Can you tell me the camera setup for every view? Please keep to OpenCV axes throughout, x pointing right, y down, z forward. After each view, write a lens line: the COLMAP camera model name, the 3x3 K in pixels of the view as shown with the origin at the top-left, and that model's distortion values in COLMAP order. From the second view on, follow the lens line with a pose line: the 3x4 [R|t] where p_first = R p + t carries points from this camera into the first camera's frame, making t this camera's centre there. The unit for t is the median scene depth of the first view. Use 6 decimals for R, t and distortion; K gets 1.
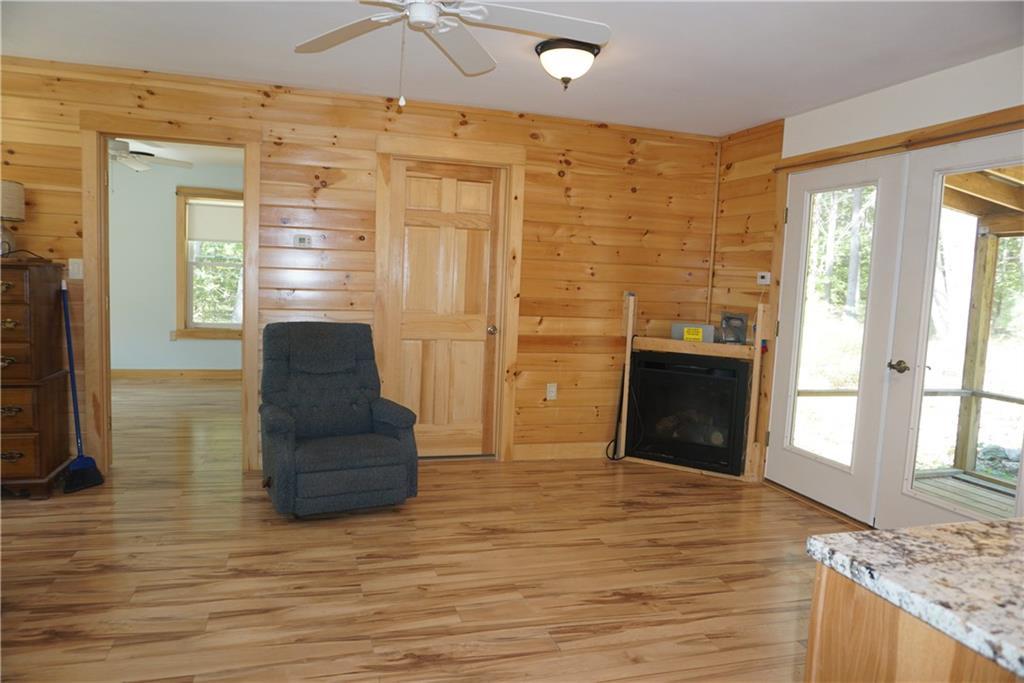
lens RADIAL K [[687.3, 0, 506.5], [0, 687.3, 342.2], [0, 0, 1]] dist [-0.058049, 0.045001]
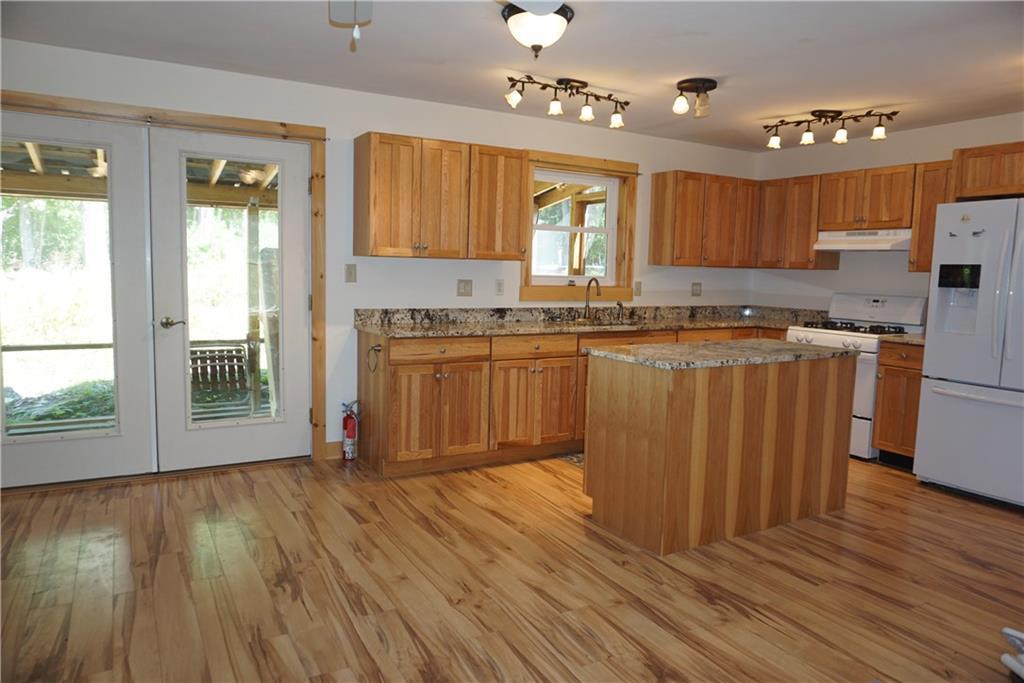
lens RADIAL K [[687.3, 0, 506.5], [0, 687.3, 342.2], [0, 0, 1]] dist [-0.058049, 0.045001]
pose [[-0.219260, -0.155482, 0.963198, -0.835041], [0.058911, 0.983309, 0.172139, -0.123844], [-0.973886, 0.094487, -0.206441, 0.905723]]
